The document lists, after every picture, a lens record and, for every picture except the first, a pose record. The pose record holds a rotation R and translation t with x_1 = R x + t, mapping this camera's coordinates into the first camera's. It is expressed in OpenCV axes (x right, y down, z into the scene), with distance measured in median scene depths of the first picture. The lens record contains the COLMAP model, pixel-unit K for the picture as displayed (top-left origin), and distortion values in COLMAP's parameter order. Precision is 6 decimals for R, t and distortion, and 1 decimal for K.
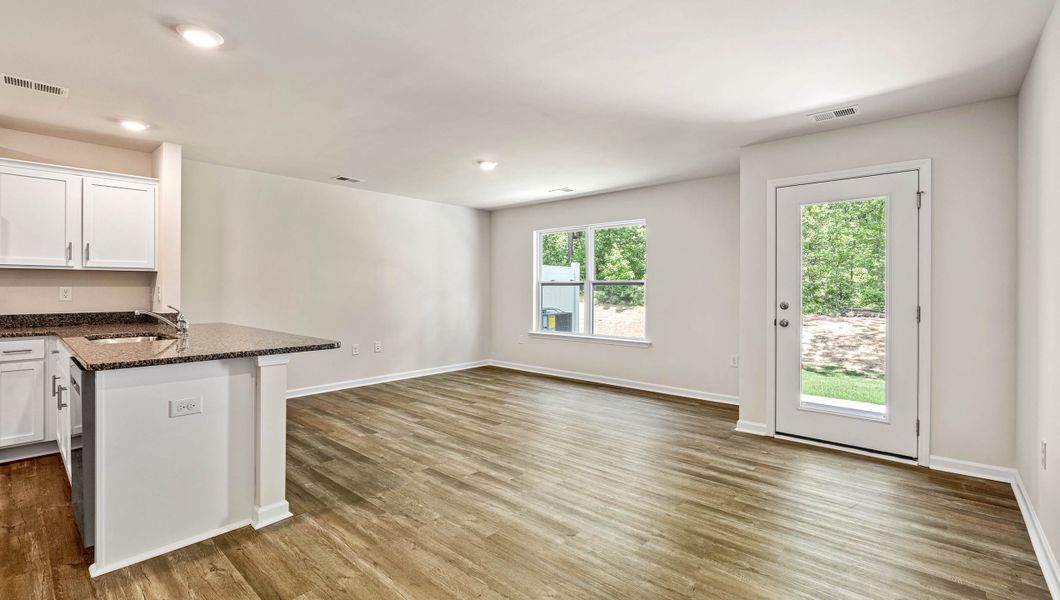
lens RADIAL K [[466.4, 0, 531.4], [0, 466.4, 289.3], [0, 0, 1]] dist [-0.008985, 0.000778]
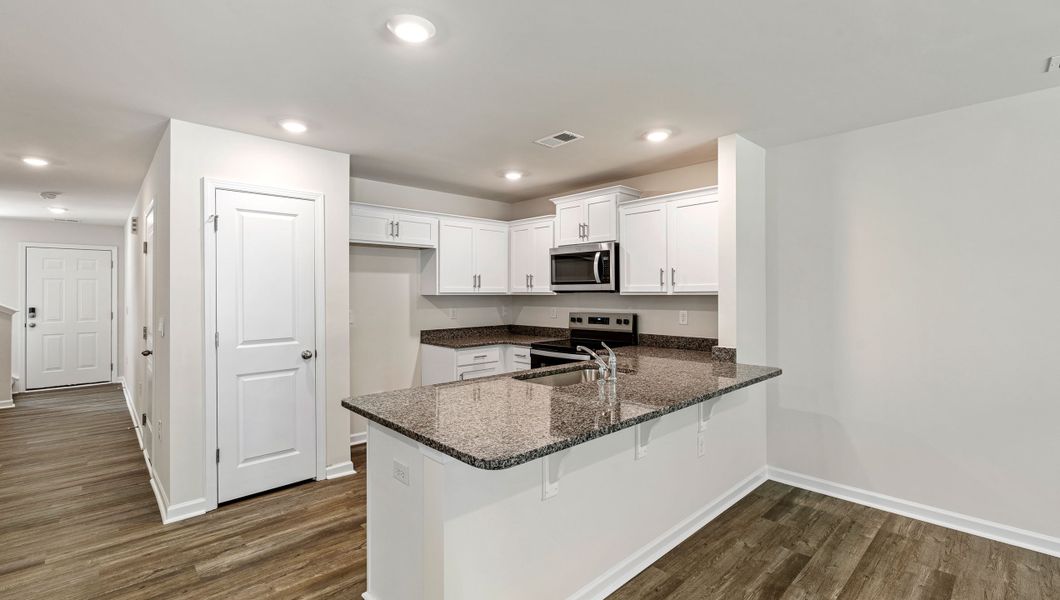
lens RADIAL K [[466.4, 0, 529.0], [0, 466.4, 289.3], [0, 0, 1]] dist [-0.008985, 0.000778]
pose [[-0.092186, -0.010791, -0.995683, 0.051911], [0.001343, 0.999939, -0.010962, -0.039872], [0.995741, -0.002348, -0.092166, 0.715166]]
